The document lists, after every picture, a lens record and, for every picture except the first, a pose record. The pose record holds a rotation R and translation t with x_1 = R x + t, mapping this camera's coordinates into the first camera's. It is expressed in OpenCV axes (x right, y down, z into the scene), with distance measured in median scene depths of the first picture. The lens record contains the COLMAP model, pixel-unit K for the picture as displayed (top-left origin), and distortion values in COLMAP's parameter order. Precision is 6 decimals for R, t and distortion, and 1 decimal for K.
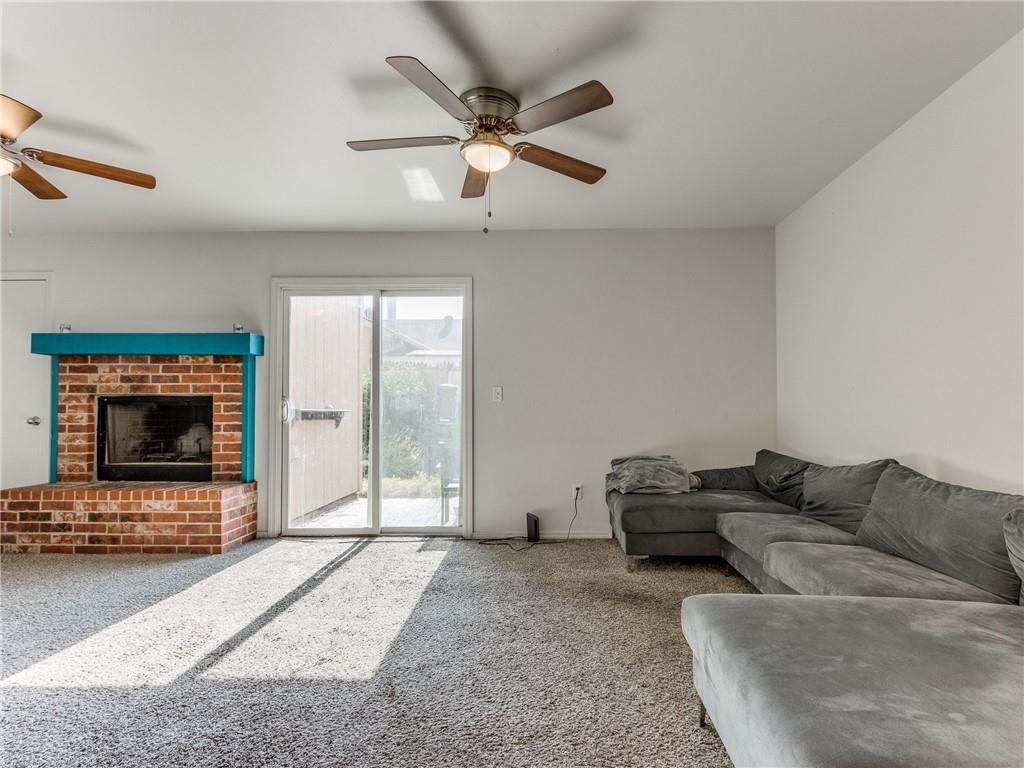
lens RADIAL K [[551.7, 0, 522.6], [0, 551.7, 391.3], [0, 0, 1]] dist [0.001054, -0.002392]
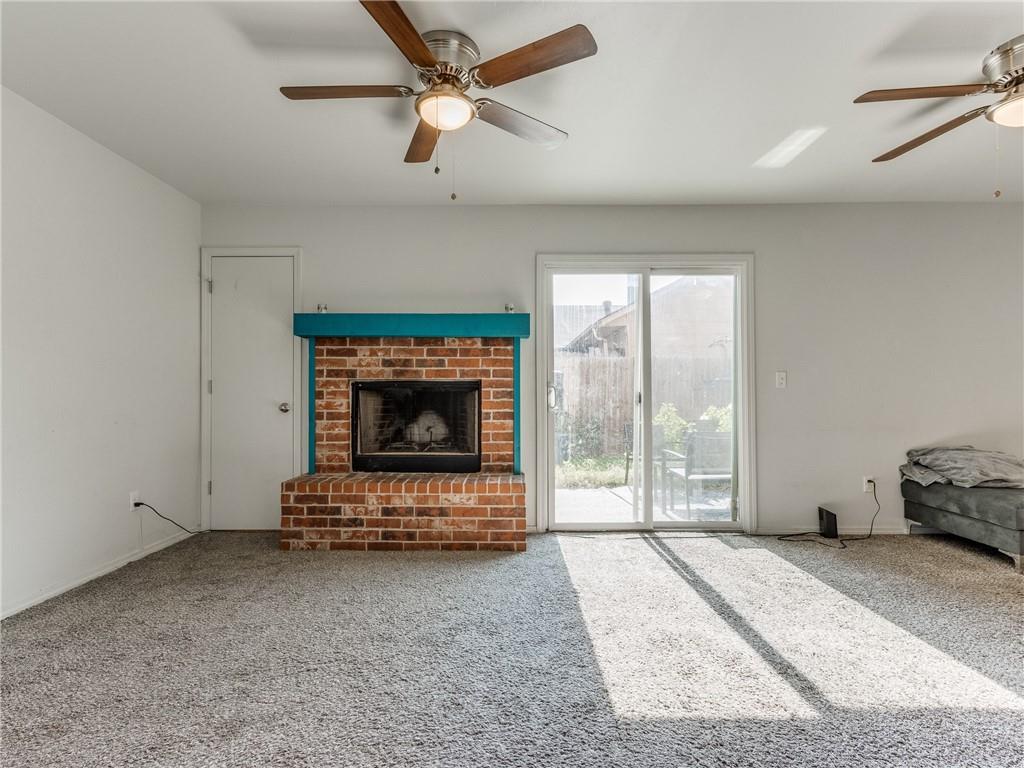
lens RADIAL K [[532.5, 0, 465.6], [0, 532.5, 393.3], [0, 0, 1]] dist [-0.003180, -0.000255]
pose [[0.999997, 0.001809, -0.001888, -0.587086], [-0.001772, 0.999809, 0.019476, 0.011197], [0.001923, -0.019472, 0.999809, 0.100668]]
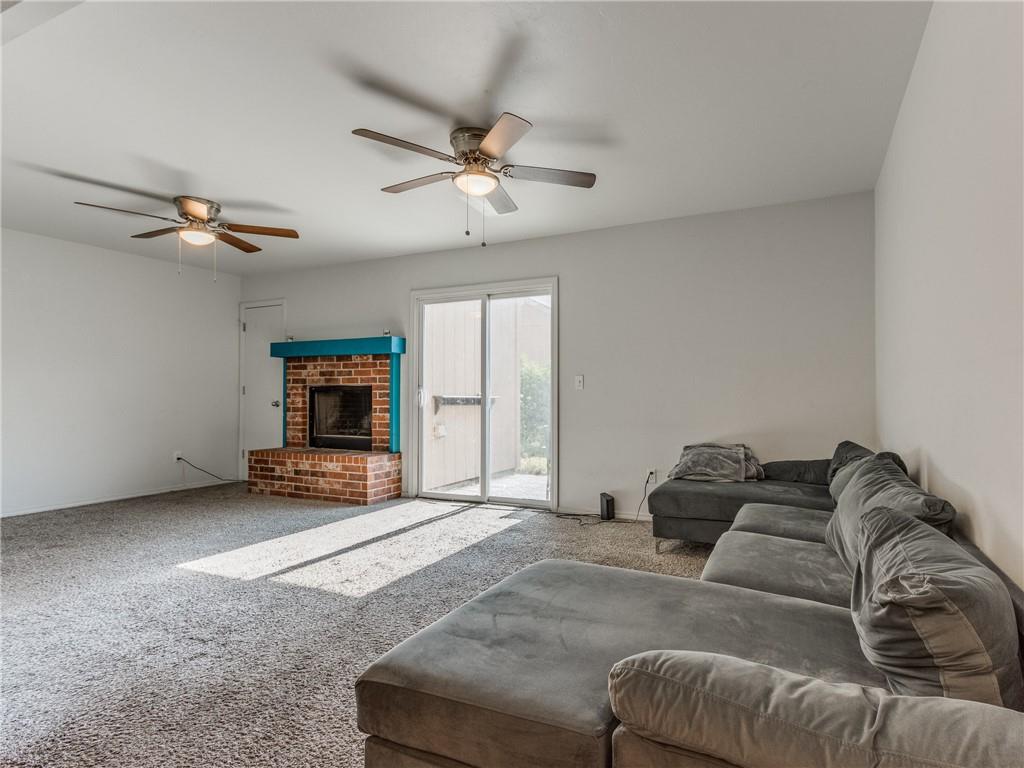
lens RADIAL K [[541.6, 0, 545.8], [0, 541.6, 381.0], [0, 0, 1]] dist [0.000901, -0.000214]
pose [[0.914368, -0.010203, -0.404755, 0.334491], [0.011012, 0.999939, -0.000330, 0.002304], [0.404734, -0.004156, 0.914425, -0.006600]]
